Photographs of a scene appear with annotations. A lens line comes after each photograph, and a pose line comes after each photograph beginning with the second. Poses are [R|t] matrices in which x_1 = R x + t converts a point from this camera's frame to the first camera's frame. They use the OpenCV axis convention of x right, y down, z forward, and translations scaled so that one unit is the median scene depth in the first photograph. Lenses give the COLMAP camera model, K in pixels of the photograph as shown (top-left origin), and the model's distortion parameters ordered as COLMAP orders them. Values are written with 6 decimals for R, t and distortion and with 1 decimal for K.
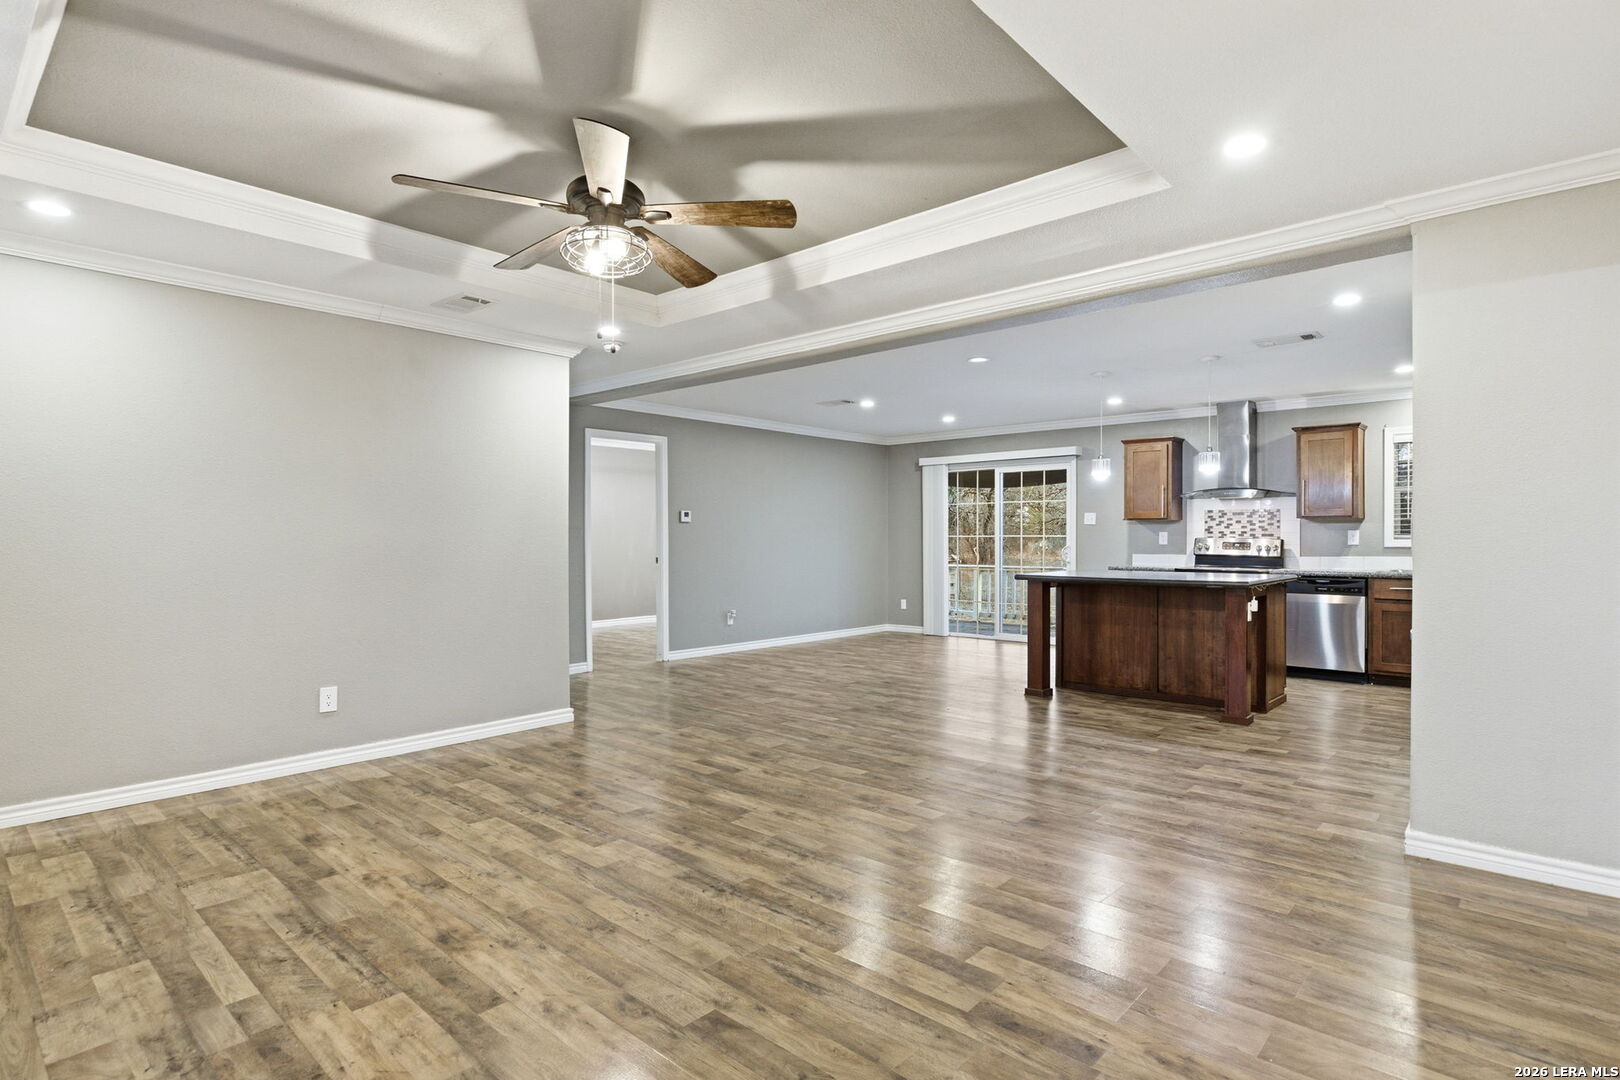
lens RADIAL K [[817.9, 0, 846.0], [0, 817.9, 537.0], [0, 0, 1]] dist [-0.003347, 0.001341]
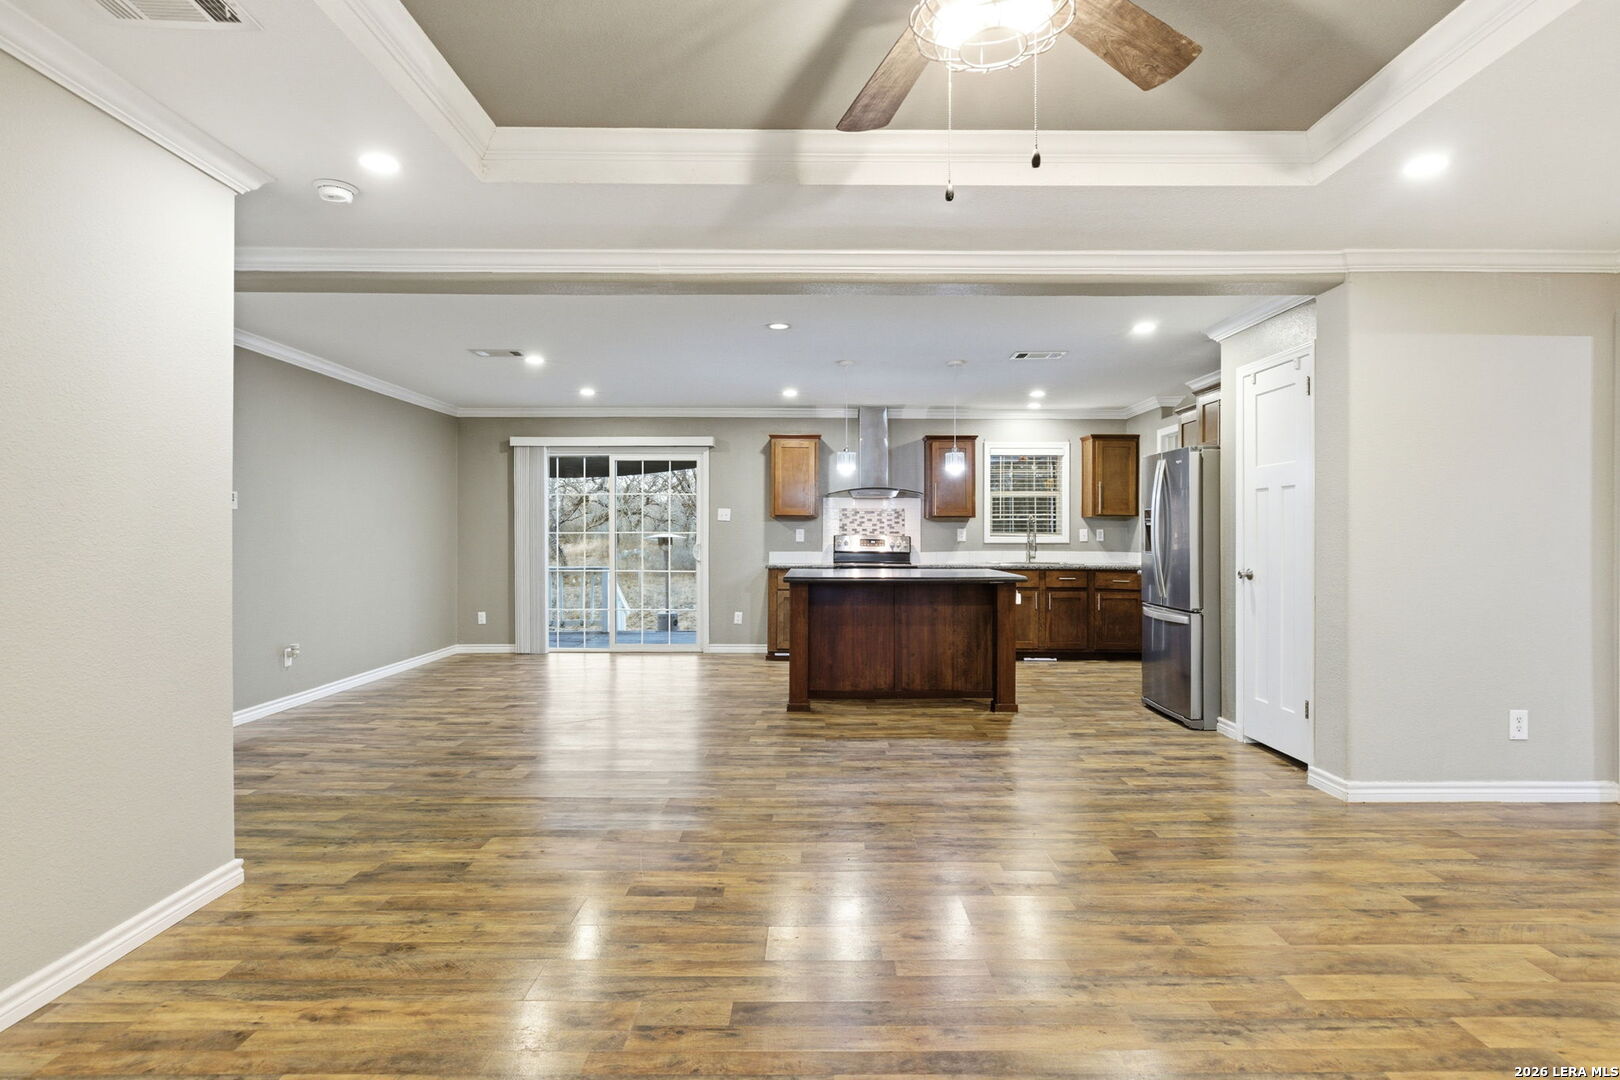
lens RADIAL K [[817.9, 0, 821.5], [0, 817.9, 536.0], [0, 0, 1]] dist [-0.003347, 0.001341]
pose [[0.754756, -0.000316, 0.656006, -0.397146], [-0.001774, 0.999995, 0.002522, -0.000694], [-0.656004, -0.003067, 0.754751, 0.357841]]
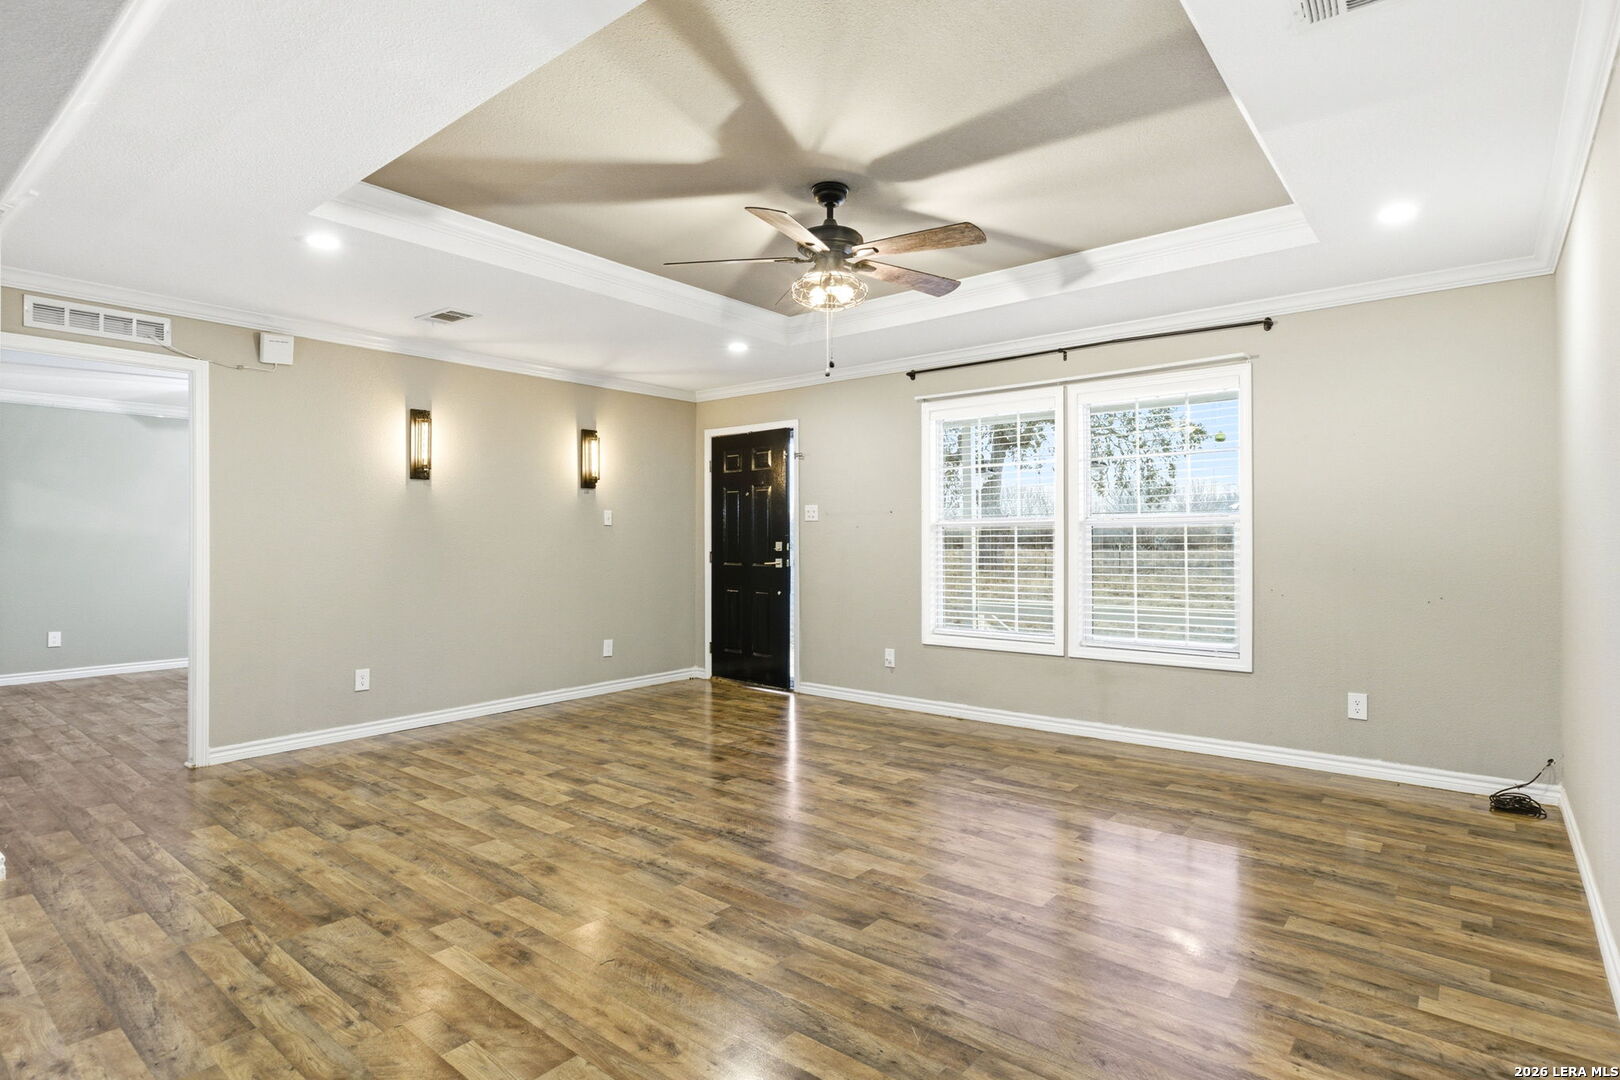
lens RADIAL K [[817.9, 0, 820.2], [0, 817.9, 535.7], [0, 0, 1]] dist [-0.003347, 0.001341]
pose [[-0.999765, 0.004307, -0.021254, -0.137014], [0.004400, 0.999981, -0.004305, 0.000668], [0.021235, -0.004397, -0.999765, 1.156317]]
